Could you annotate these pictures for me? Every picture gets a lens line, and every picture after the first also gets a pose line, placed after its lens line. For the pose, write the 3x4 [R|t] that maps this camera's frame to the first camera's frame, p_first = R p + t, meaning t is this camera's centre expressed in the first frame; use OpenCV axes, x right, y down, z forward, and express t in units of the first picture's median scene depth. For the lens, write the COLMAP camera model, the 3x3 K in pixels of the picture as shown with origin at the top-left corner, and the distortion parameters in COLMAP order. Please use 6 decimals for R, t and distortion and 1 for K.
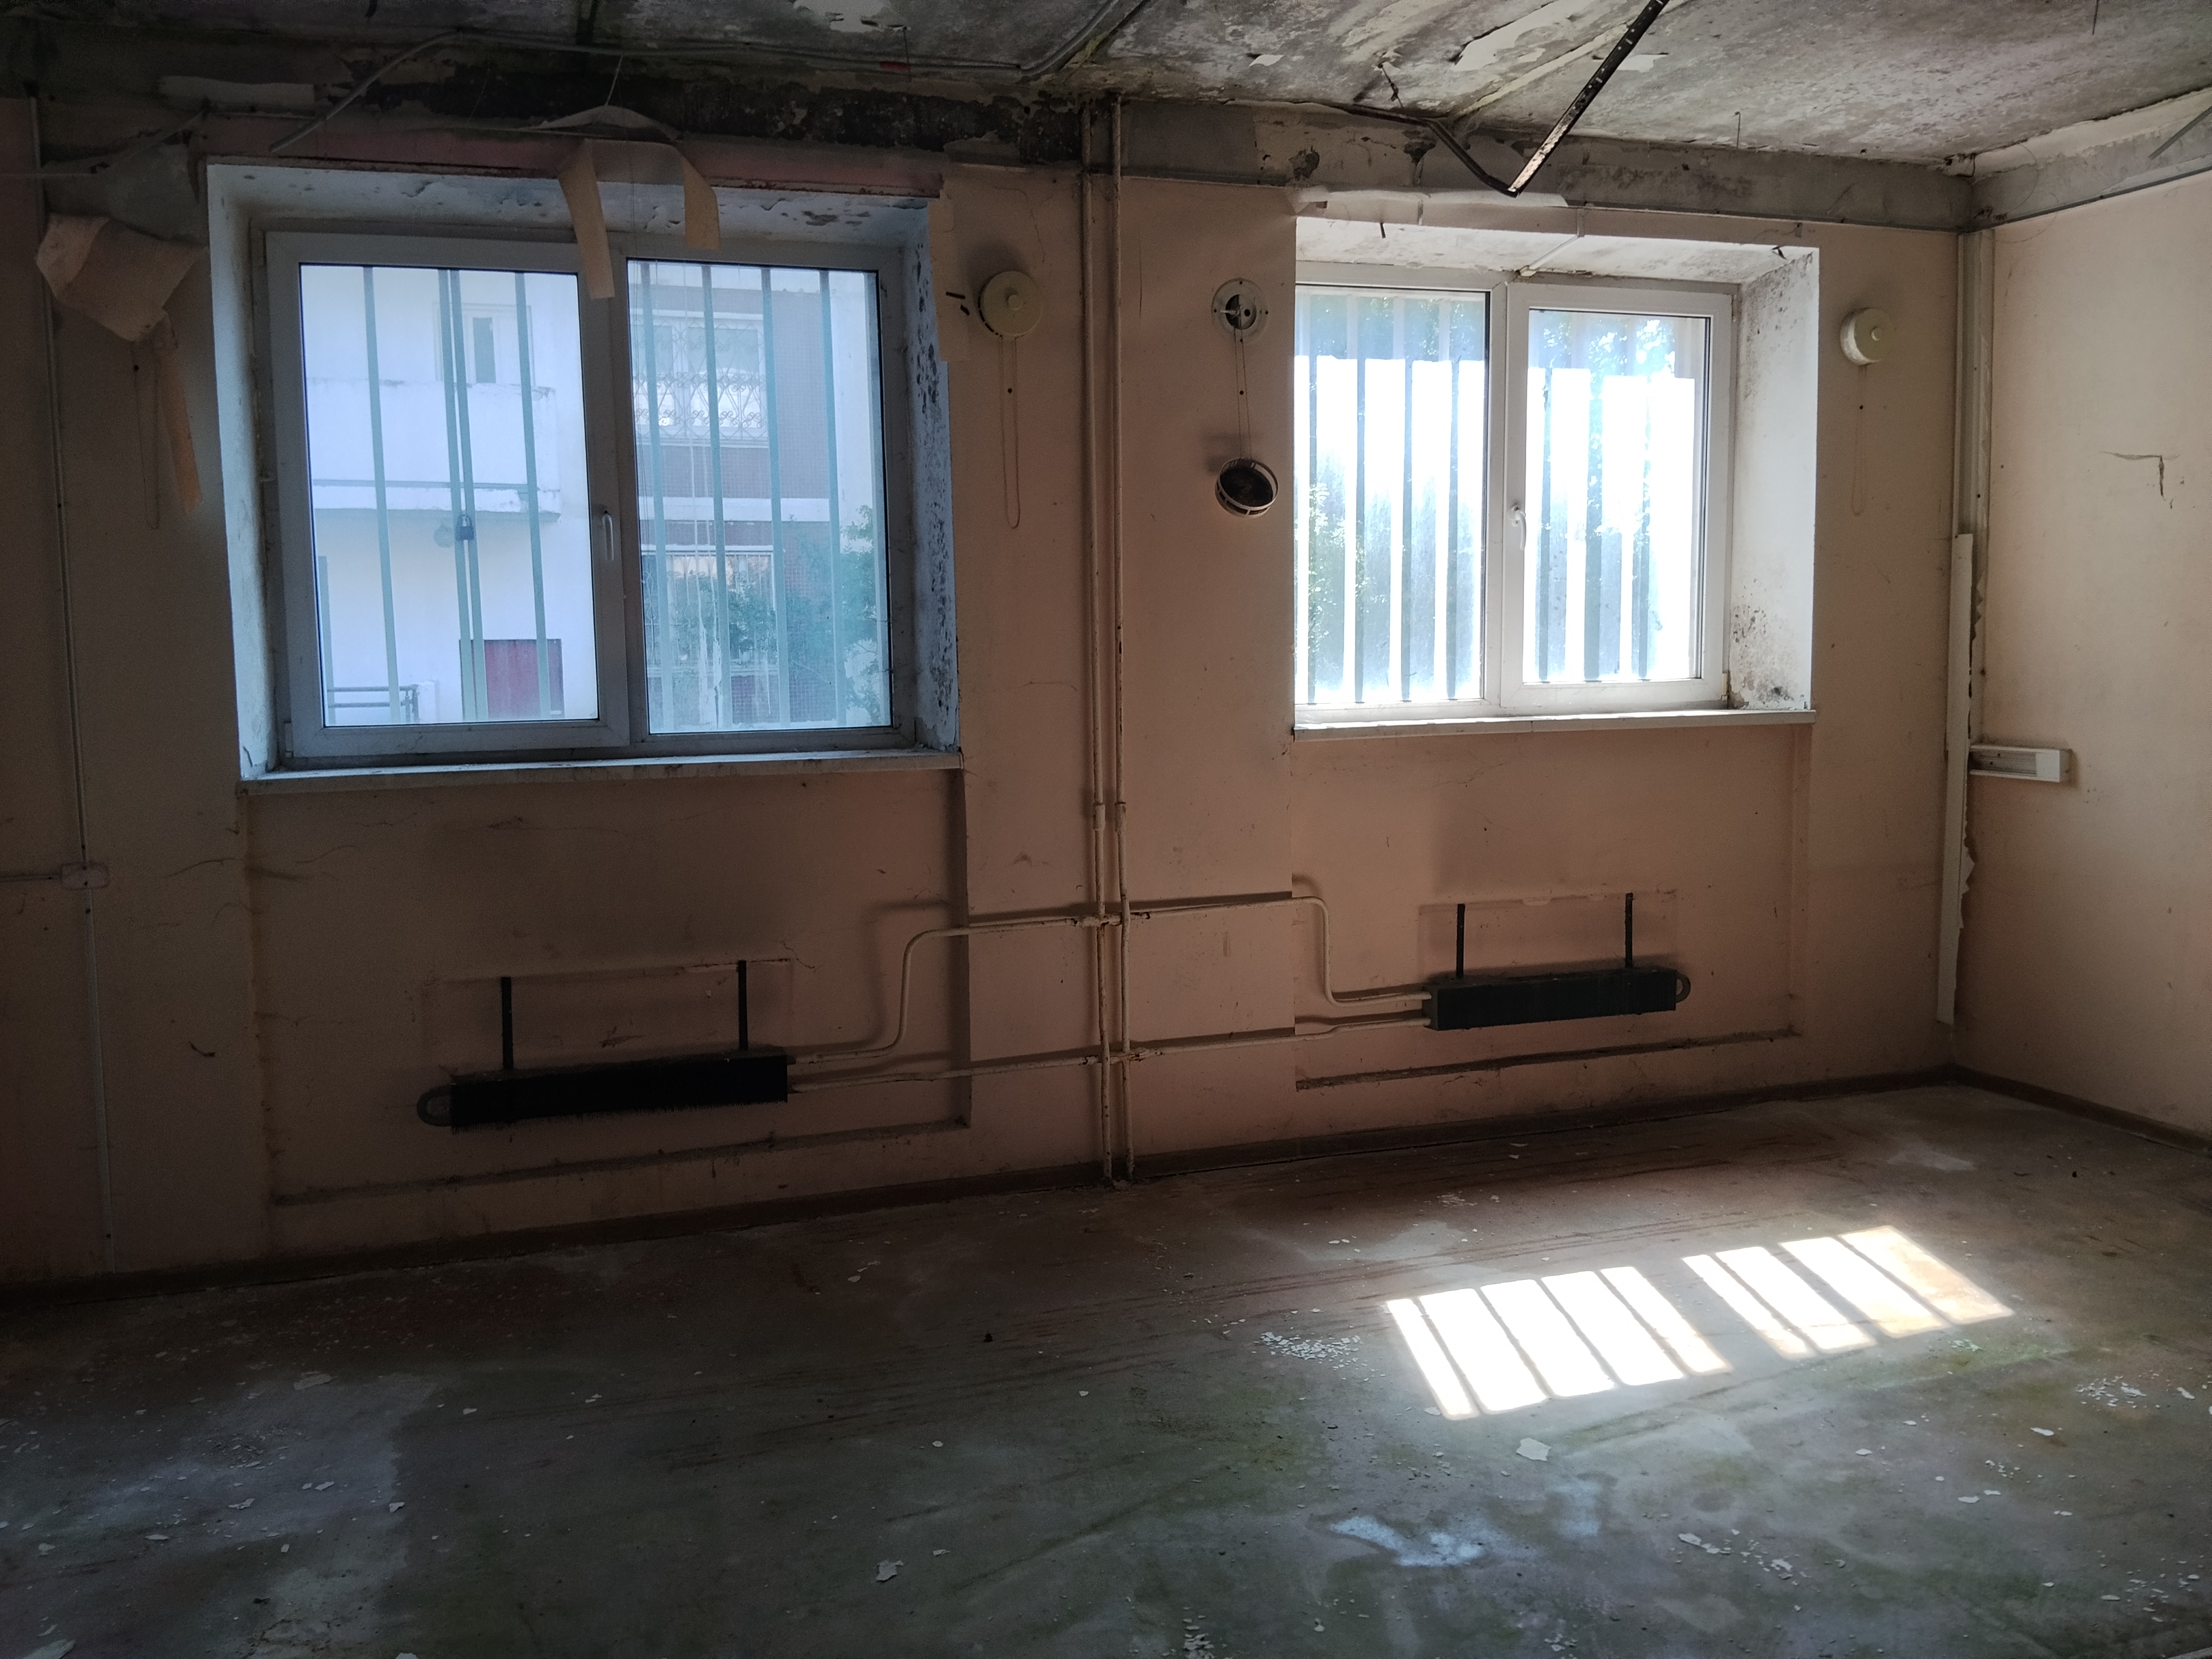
lens RADIAL K [[1774.5, 0, 1110.7], [0, 1774.5, 804.7], [0, 0, 1]] dist [0.098822, -0.216131]
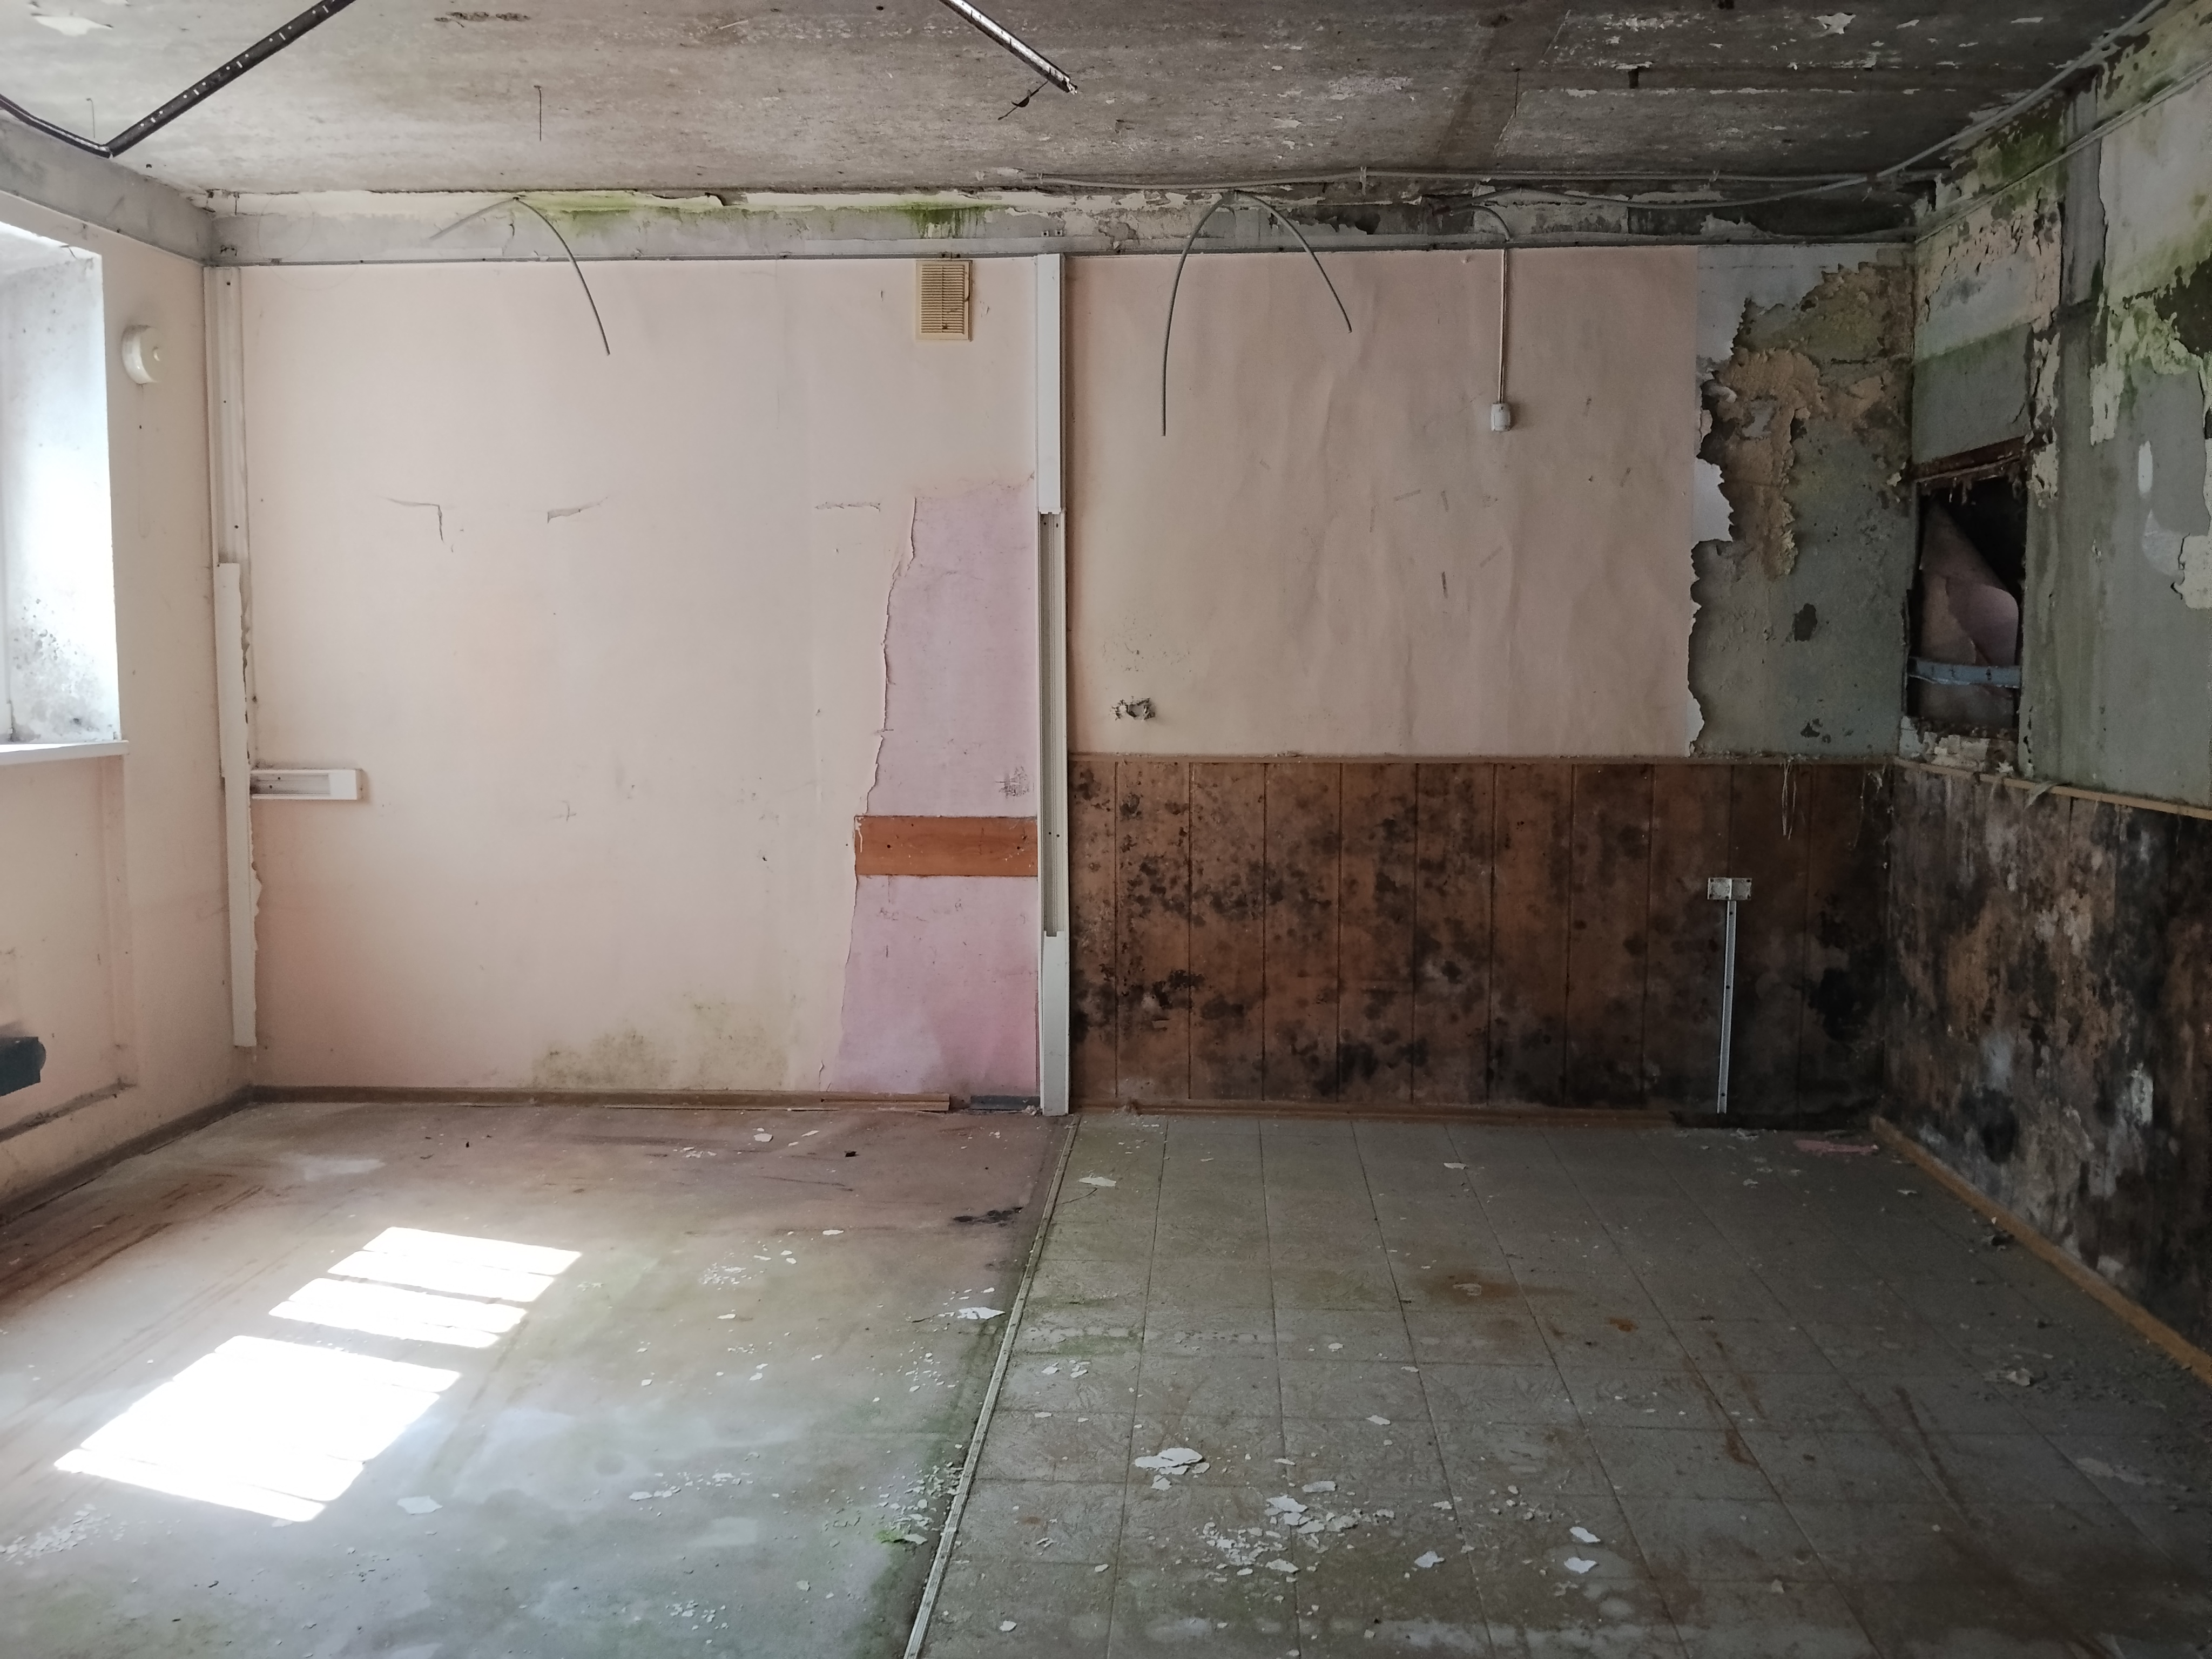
lens RADIAL K [[1774.5, 0, 1110.7], [0, 1774.5, 804.7], [0, 0, 1]] dist [0.098822, -0.216131]
pose [[0.389303, -0.063043, 0.918950, -0.285215], [0.082568, 0.996027, 0.033352, -0.007877], [-0.917402, 0.062892, 0.392962, 0.159674]]
